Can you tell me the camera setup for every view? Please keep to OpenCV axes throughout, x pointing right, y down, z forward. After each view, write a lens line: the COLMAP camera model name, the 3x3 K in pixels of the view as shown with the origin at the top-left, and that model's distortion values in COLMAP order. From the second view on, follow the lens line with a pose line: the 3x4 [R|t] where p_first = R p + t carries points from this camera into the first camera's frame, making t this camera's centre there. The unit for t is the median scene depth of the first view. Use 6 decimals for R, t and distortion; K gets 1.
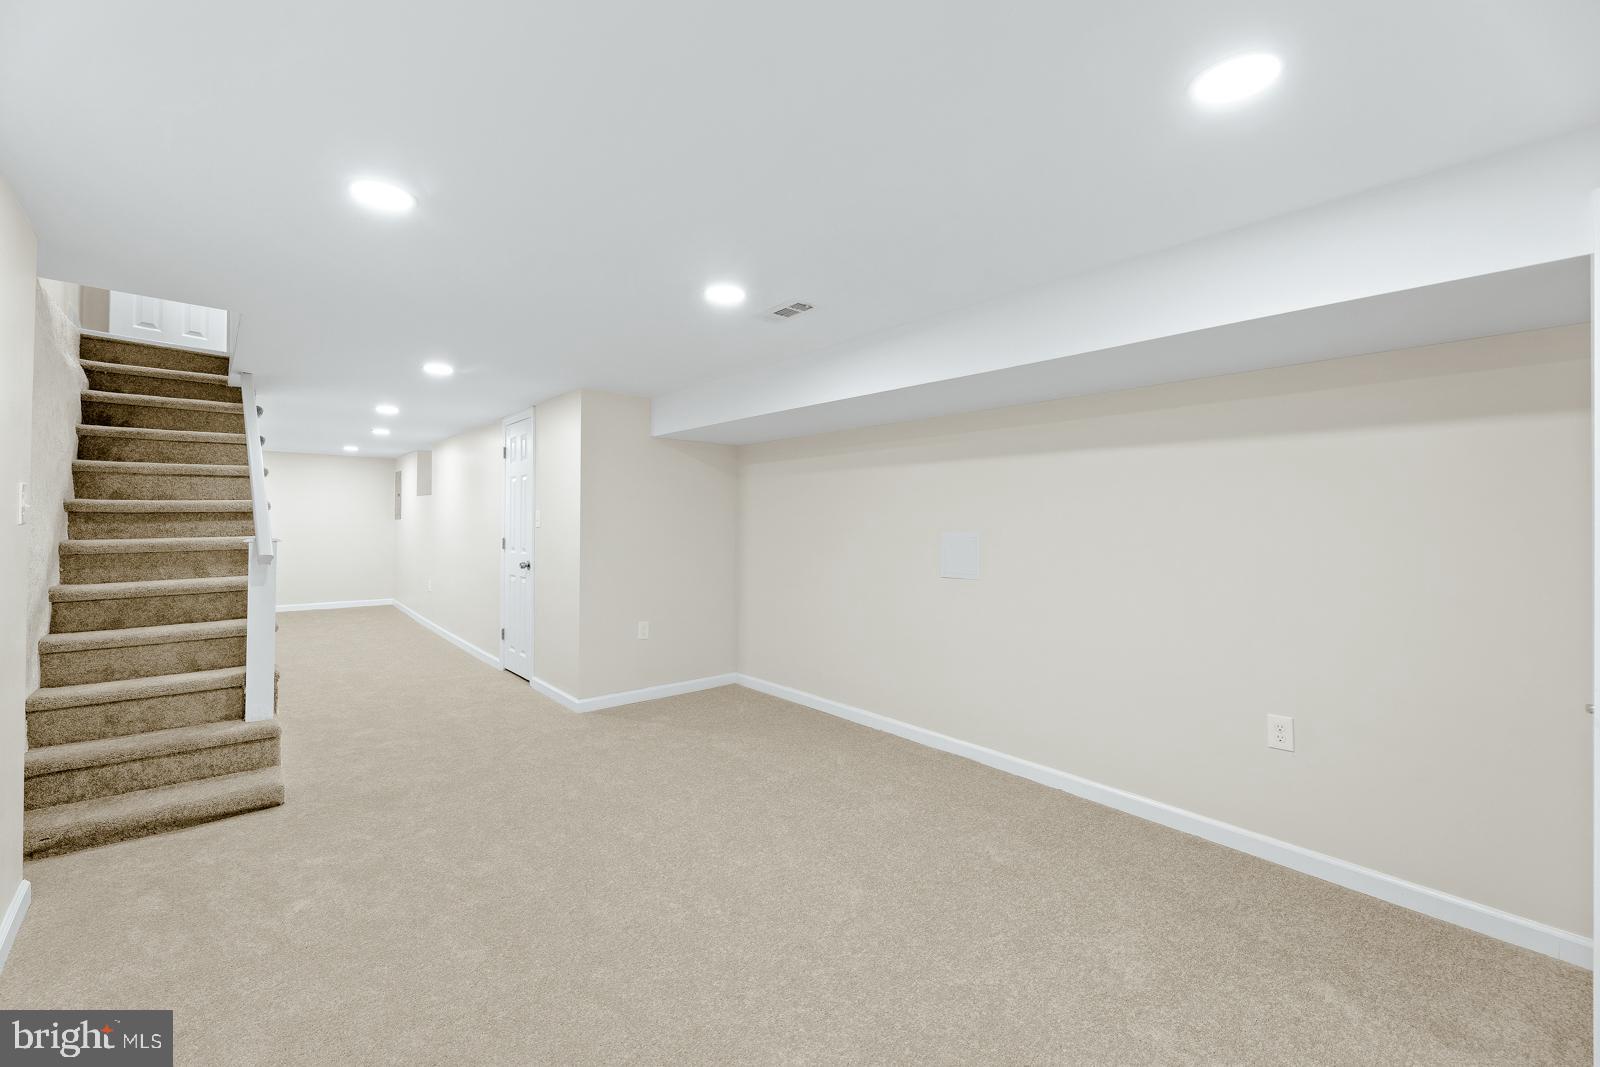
lens RADIAL K [[650.5, 0, 806.2], [0, 650.5, 522.7], [0, 0, 1]] dist [-0.000548, -0.000068]
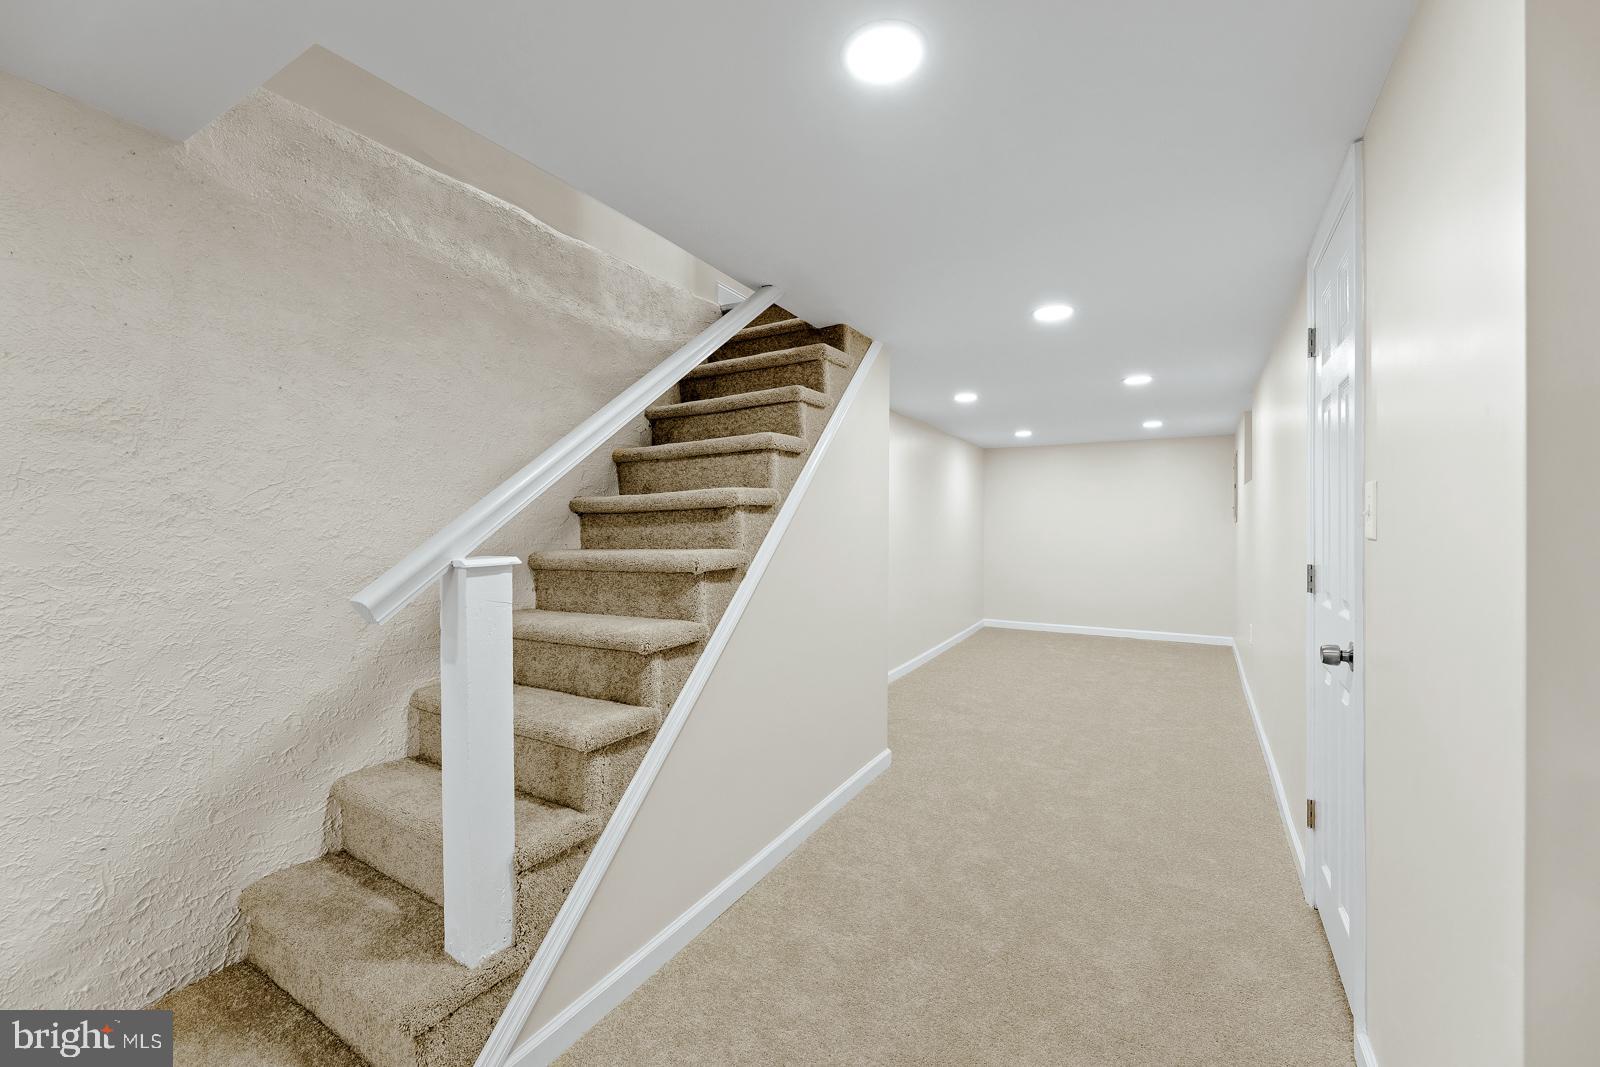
lens RADIAL K [[650.5, 0, 806.2], [0, 650.5, 522.7], [0, 0, 1]] dist [-0.000548, -0.000068]
pose [[0.288524, -0.013414, -0.957379, -0.272935], [0.002440, 0.999909, -0.013274, 0.005092], [0.957470, 0.001494, 0.288531, 0.904968]]
